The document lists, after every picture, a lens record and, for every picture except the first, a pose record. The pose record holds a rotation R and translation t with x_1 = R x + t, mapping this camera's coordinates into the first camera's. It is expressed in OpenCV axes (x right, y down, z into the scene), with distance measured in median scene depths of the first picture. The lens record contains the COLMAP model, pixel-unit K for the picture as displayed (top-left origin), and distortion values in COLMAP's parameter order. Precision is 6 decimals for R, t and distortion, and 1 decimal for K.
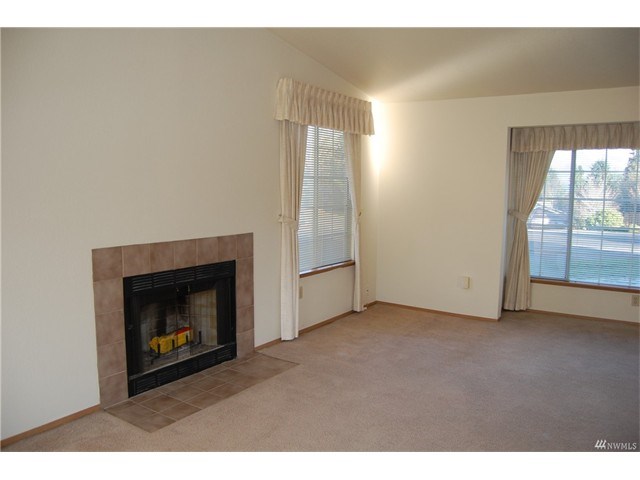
lens RADIAL K [[501.6, 0, 323.3], [0, 501.6, 240.1], [0, 0, 1]] dist [-0.092318, 0.037614]
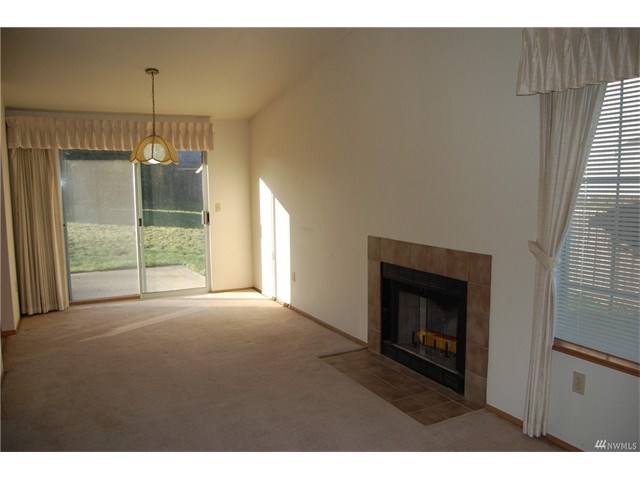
lens RADIAL K [[501.6, 0, 323.3], [0, 501.6, 240.1], [0, 0, 1]] dist [-0.092318, 0.037614]
pose [[-0.461493, 0.090639, -0.882502, 0.676579], [-0.093798, 0.984206, 0.150136, -0.133857], [0.882171, 0.152064, -0.445702, 1.160650]]
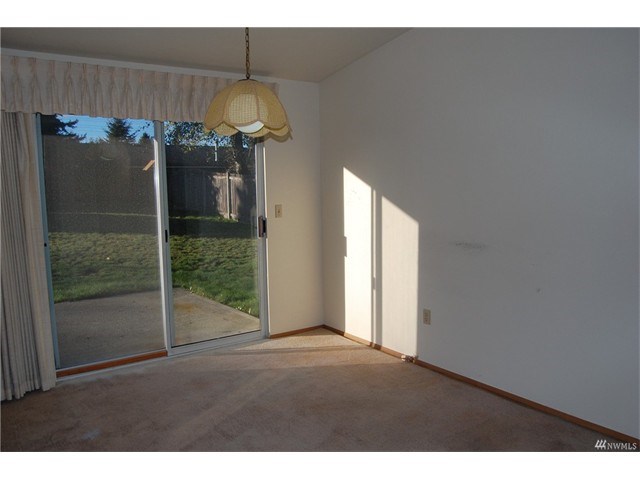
lens RADIAL K [[501.6, 0, 323.3], [0, 501.6, 240.1], [0, 0, 1]] dist [-0.092318, 0.037614]
pose [[-0.337916, 0.099673, -0.935884, 0.374476], [-0.093974, 0.985834, 0.138923, -0.058421], [0.936473, 0.134893, -0.323763, 0.546394]]
